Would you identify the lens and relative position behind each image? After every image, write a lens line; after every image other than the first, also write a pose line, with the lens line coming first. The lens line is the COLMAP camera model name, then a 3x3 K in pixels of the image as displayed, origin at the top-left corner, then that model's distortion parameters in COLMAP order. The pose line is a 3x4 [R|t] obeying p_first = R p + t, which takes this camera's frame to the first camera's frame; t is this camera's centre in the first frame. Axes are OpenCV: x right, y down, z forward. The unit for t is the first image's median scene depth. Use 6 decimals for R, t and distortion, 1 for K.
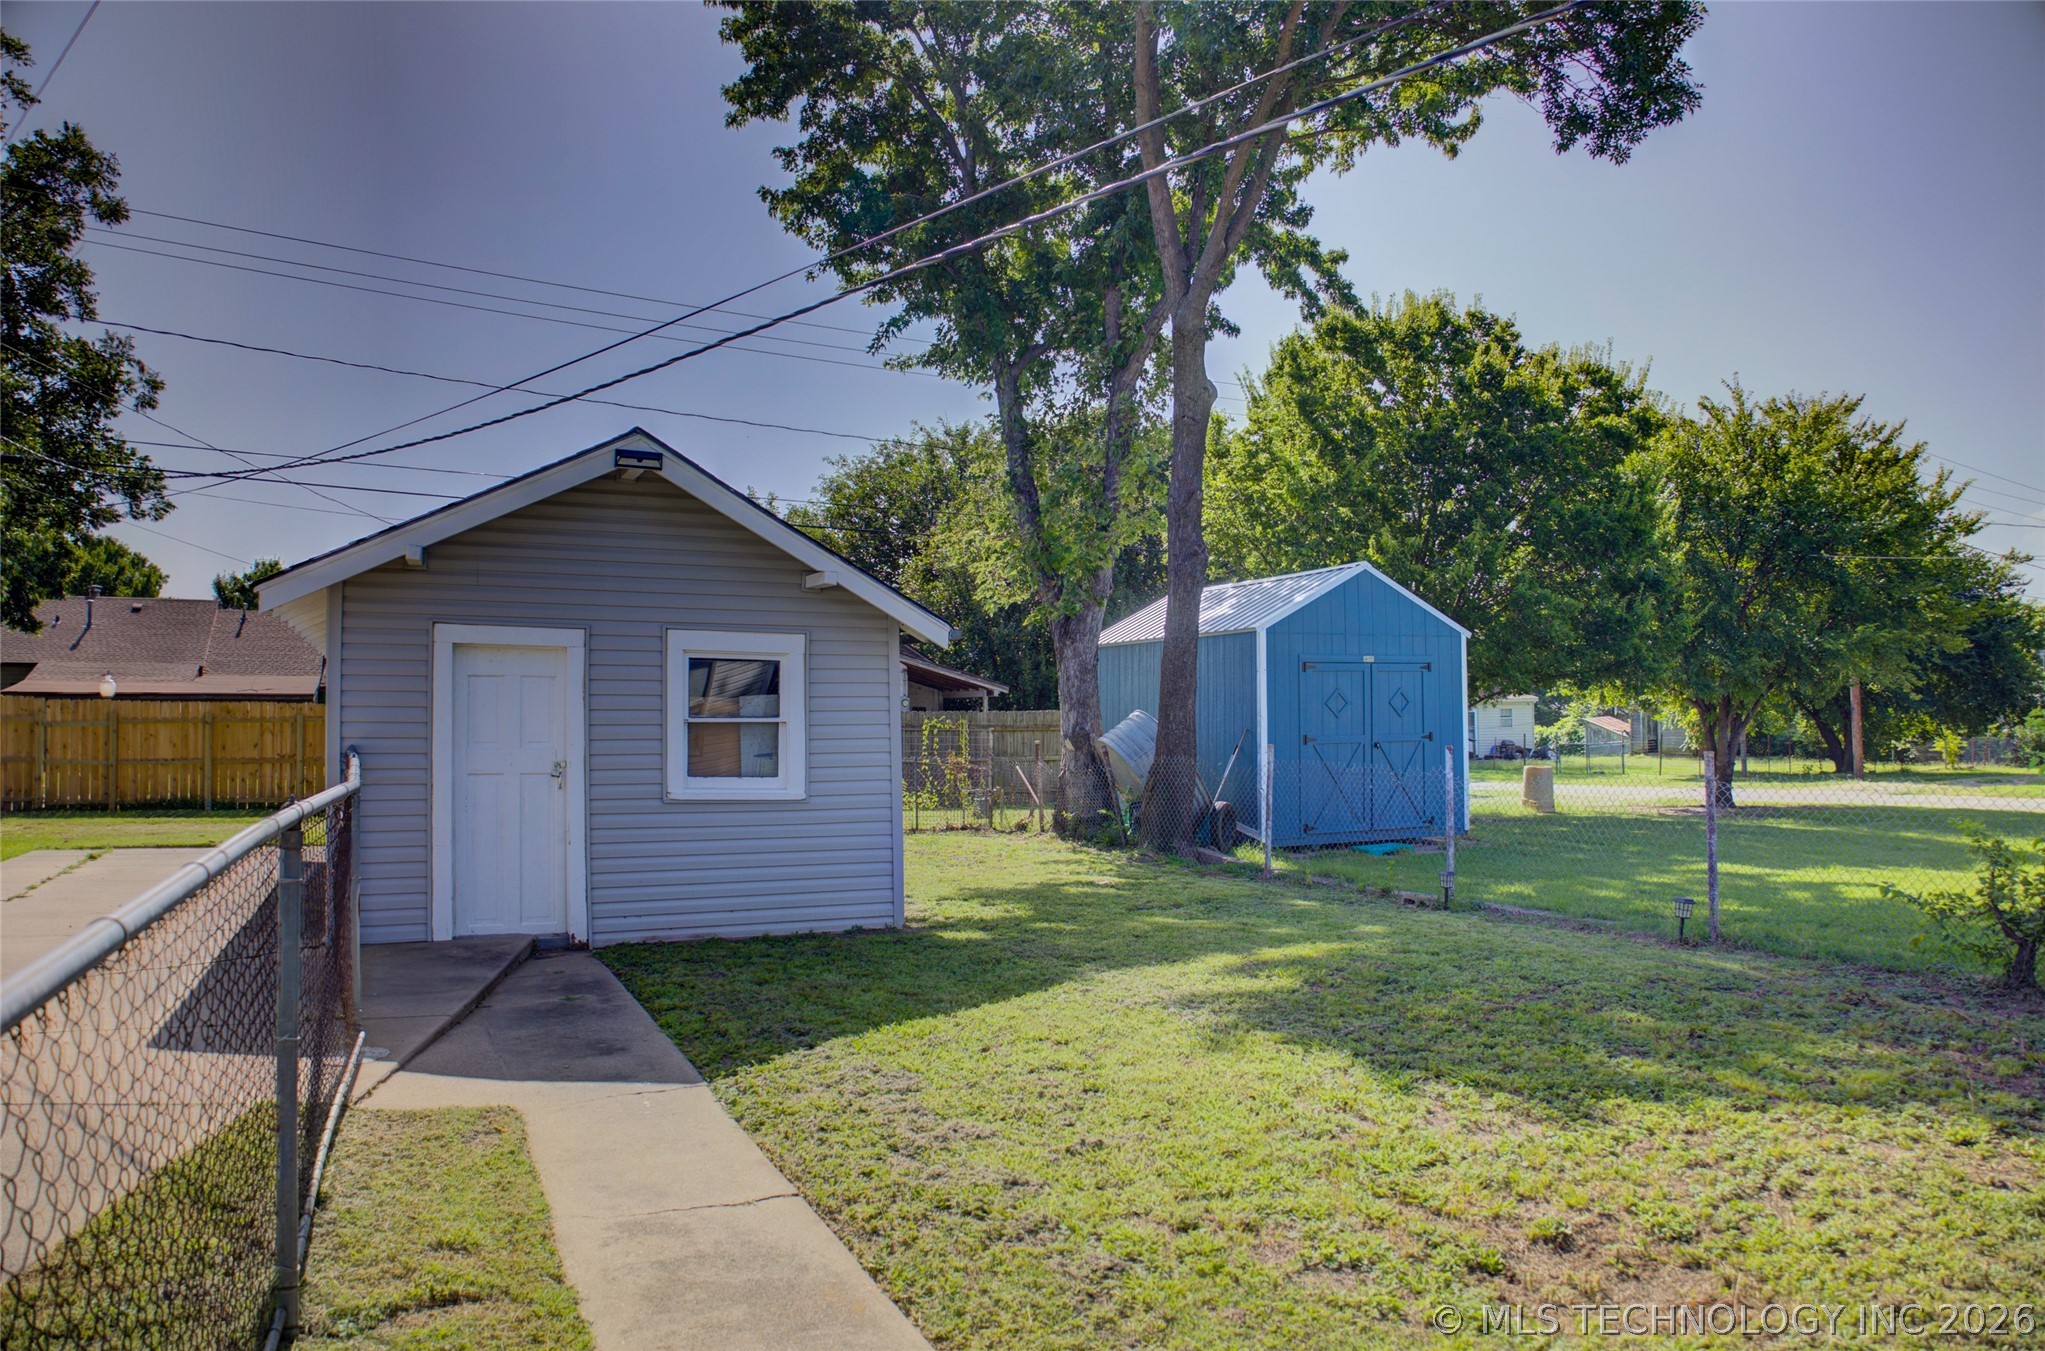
lens RADIAL K [[1430.2, 0, 1026.7], [0, 1430.2, 680.2], [0, 0, 1]] dist [-0.088058, 0.002769]
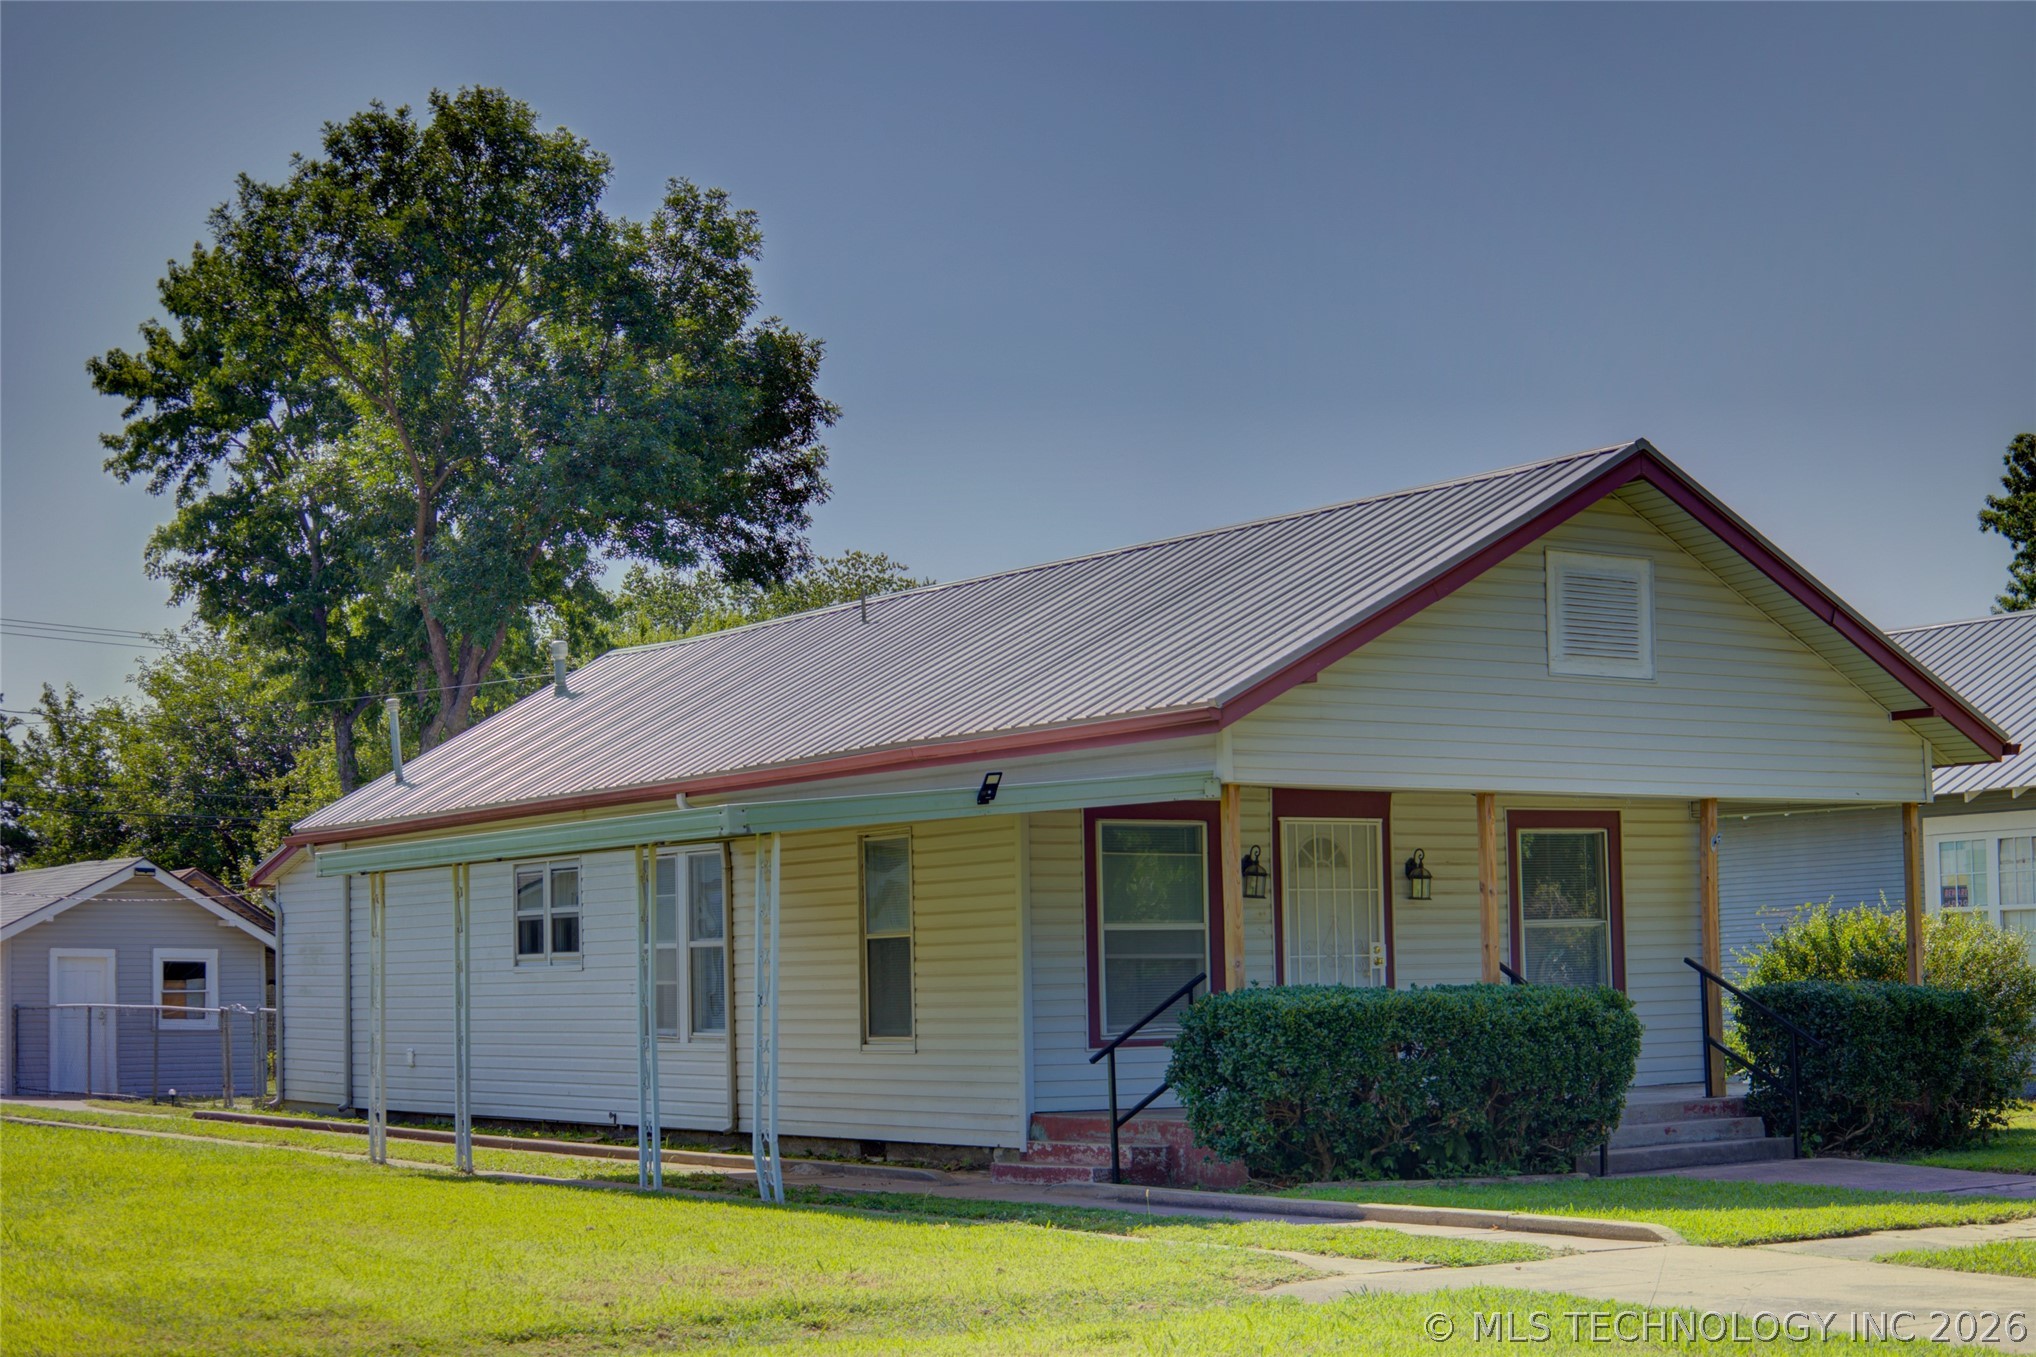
lens RADIAL K [[3513.2, 0, 1018.1], [0, 3513.2, 681.0], [0, 0, 1]] dist [-0.024023, -0.956799]
pose [[0.991112, -0.003001, 0.132998, 0.317397], [0.011301, 0.998031, -0.061697, -0.093903], [-0.132551, 0.062652, 0.989194, -4.165552]]
